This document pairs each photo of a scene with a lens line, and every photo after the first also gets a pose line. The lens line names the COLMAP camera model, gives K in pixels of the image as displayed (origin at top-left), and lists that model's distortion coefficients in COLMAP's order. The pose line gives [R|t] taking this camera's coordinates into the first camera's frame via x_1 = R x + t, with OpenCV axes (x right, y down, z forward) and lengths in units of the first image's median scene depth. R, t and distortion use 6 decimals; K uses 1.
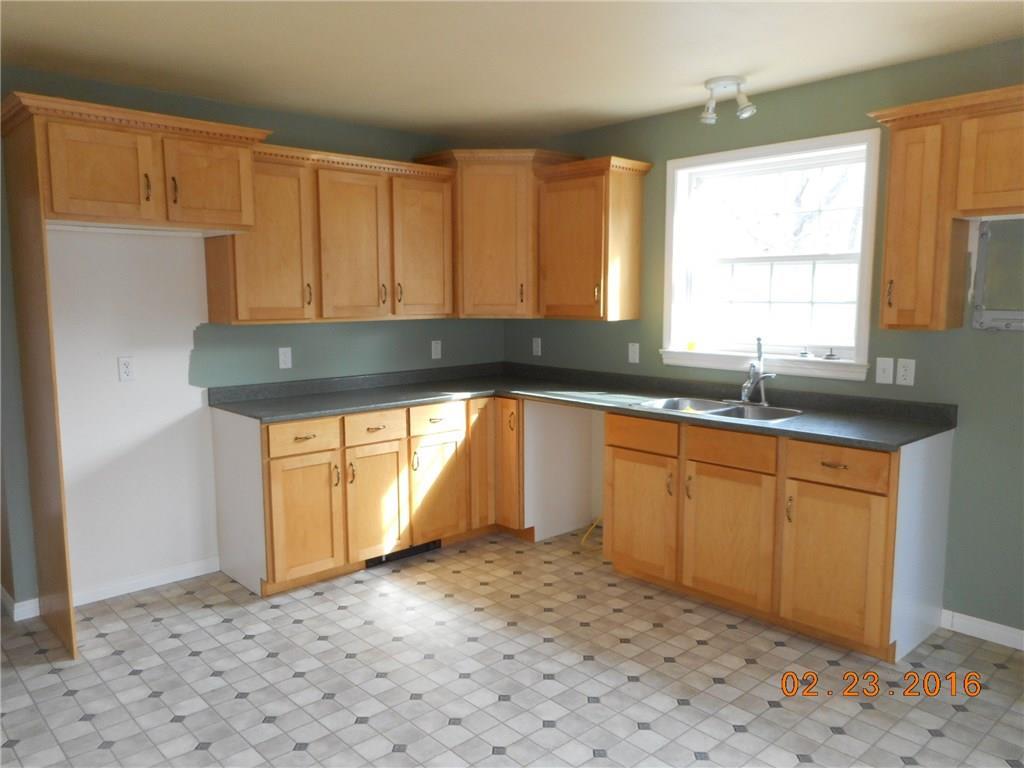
lens RADIAL K [[768.6, 0, 512.2], [0, 768.6, 385.4], [0, 0, 1]] dist [-0.007069, 0.003564]
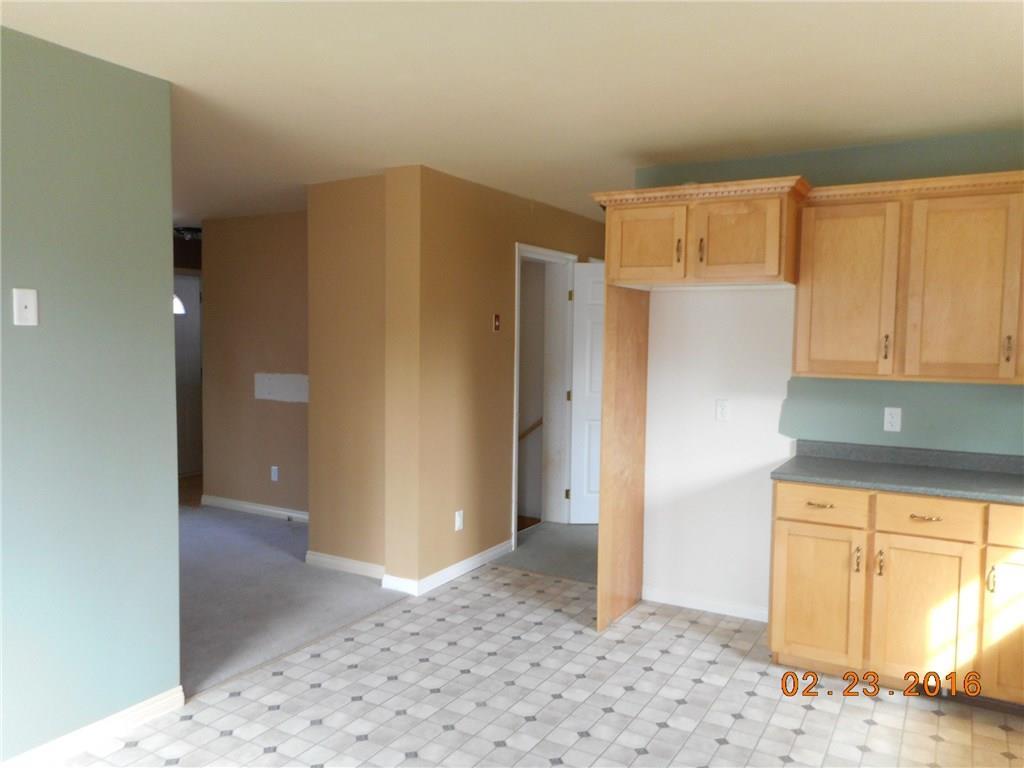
lens RADIAL K [[768.6, 0, 512.9], [0, 768.6, 383.6], [0, 0, 1]] dist [-0.007069, 0.003564]
pose [[0.288083, 0.063068, -0.955526, 0.456238], [-0.126944, 0.991538, 0.027172, -0.049855], [0.949154, 0.113471, 0.293652, 0.366958]]
